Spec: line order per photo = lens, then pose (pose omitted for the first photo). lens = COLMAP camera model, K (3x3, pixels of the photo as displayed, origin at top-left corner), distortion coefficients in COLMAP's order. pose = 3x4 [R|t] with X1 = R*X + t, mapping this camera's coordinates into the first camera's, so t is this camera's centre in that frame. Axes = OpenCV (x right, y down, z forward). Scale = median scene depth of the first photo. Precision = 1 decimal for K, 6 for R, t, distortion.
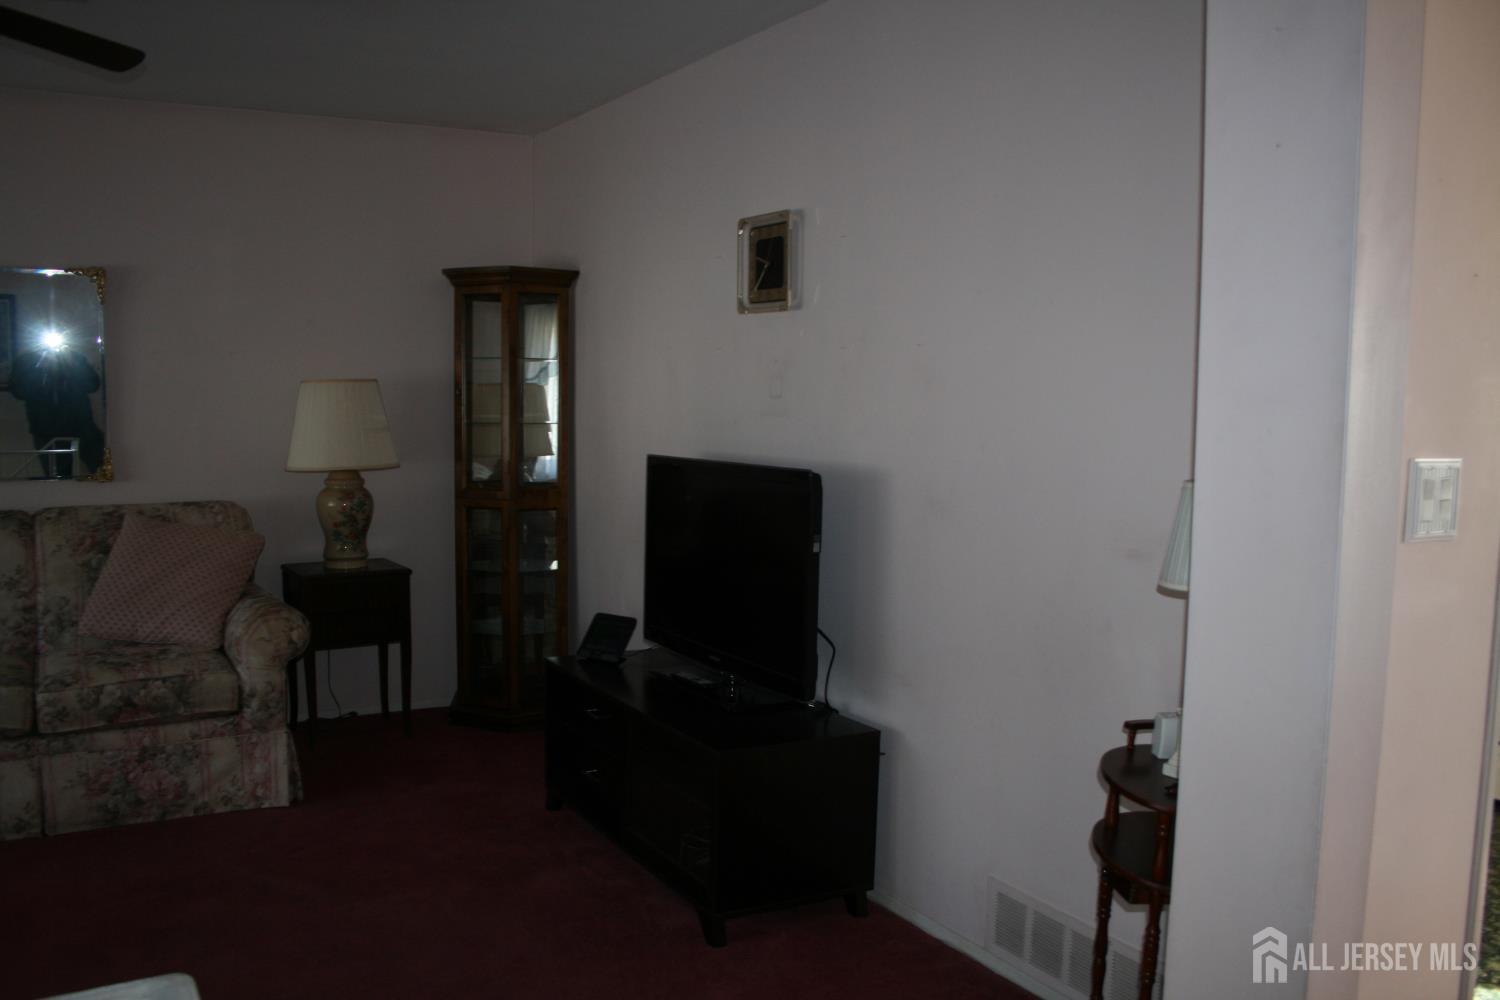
lens RADIAL K [[1258.3, 0, 760.0], [0, 1258.3, 514.6], [0, 0, 1]] dist [-0.154076, 0.127954]
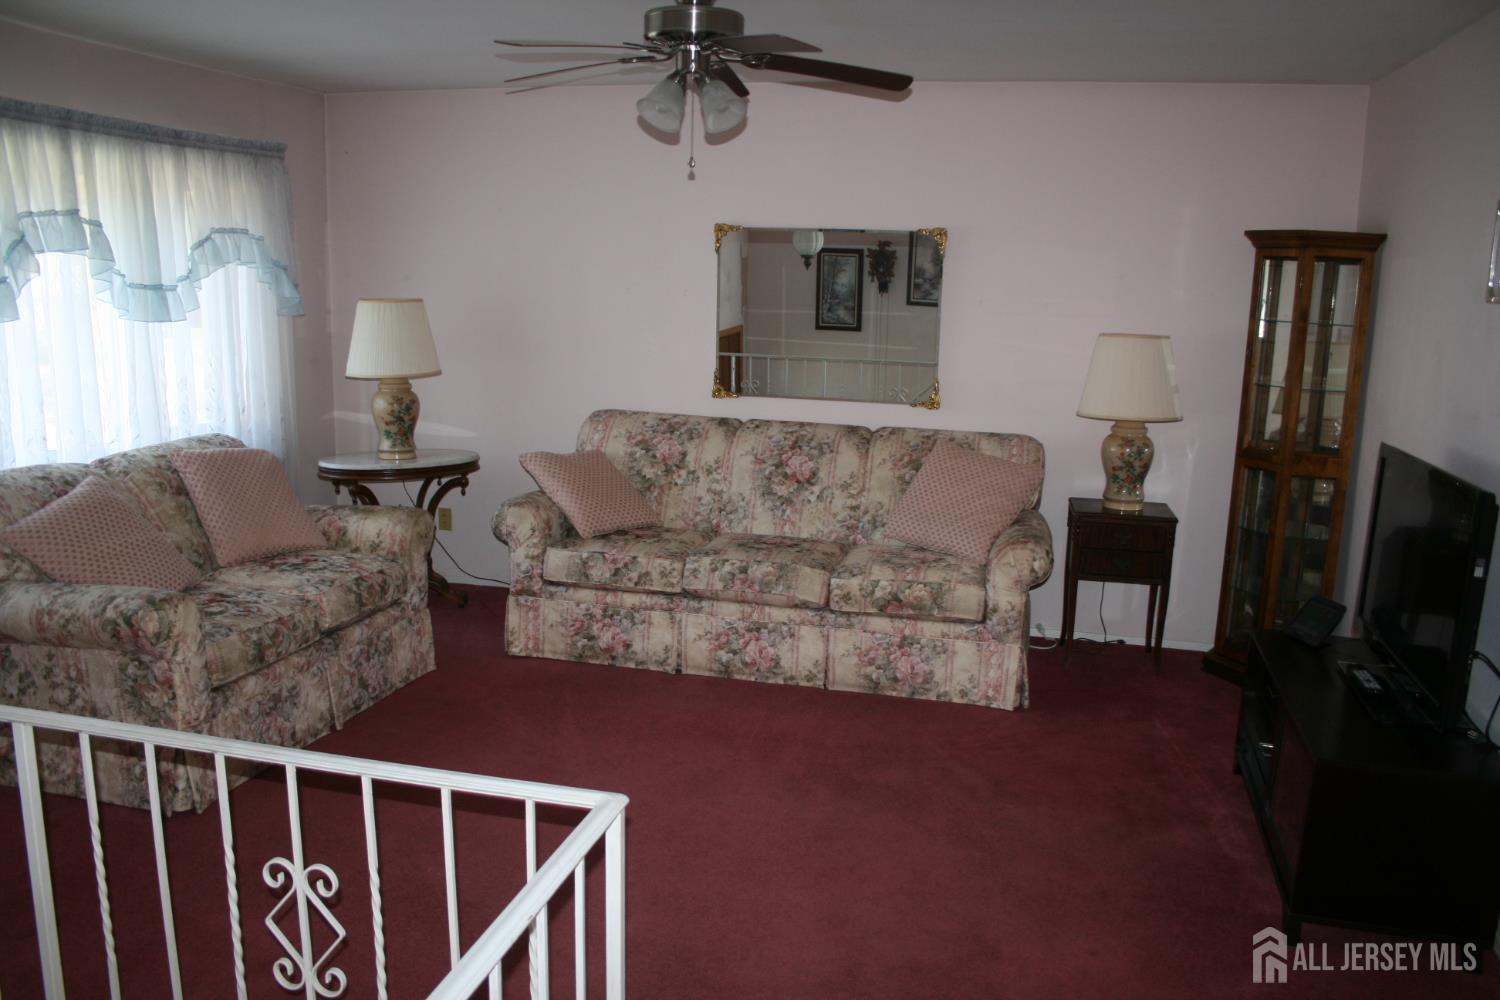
lens RADIAL K [[1258.3, 0, 760.7], [0, 1258.3, 531.0], [0, 0, 1]] dist [-0.154076, 0.127954]
pose [[0.722161, 0.153644, -0.674446, 0.209999], [-0.094002, 0.987773, 0.124370, -0.052512], [0.685308, -0.026416, 0.727774, -0.008350]]
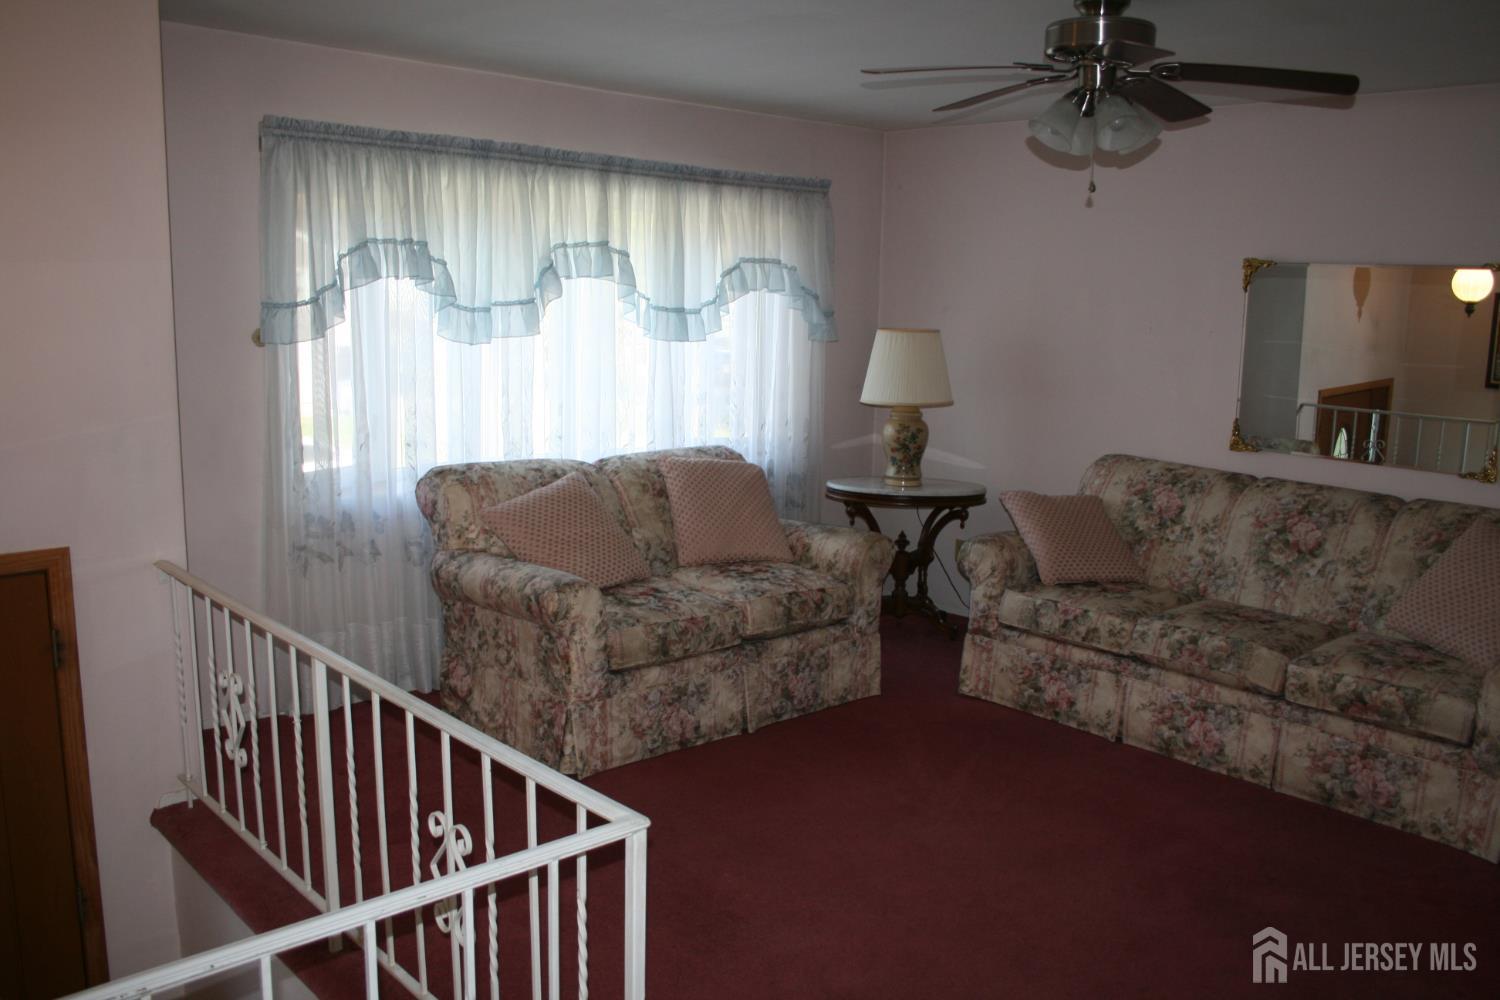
lens RADIAL K [[1258.3, 0, 746.7], [0, 1258.3, 528.9], [0, 0, 1]] dist [-0.154076, 0.127954]
pose [[0.220098, 0.183893, -0.957988, 0.308861], [-0.130215, 0.978820, 0.157975, -0.076446], [0.966748, 0.089974, 0.239382, 0.224688]]
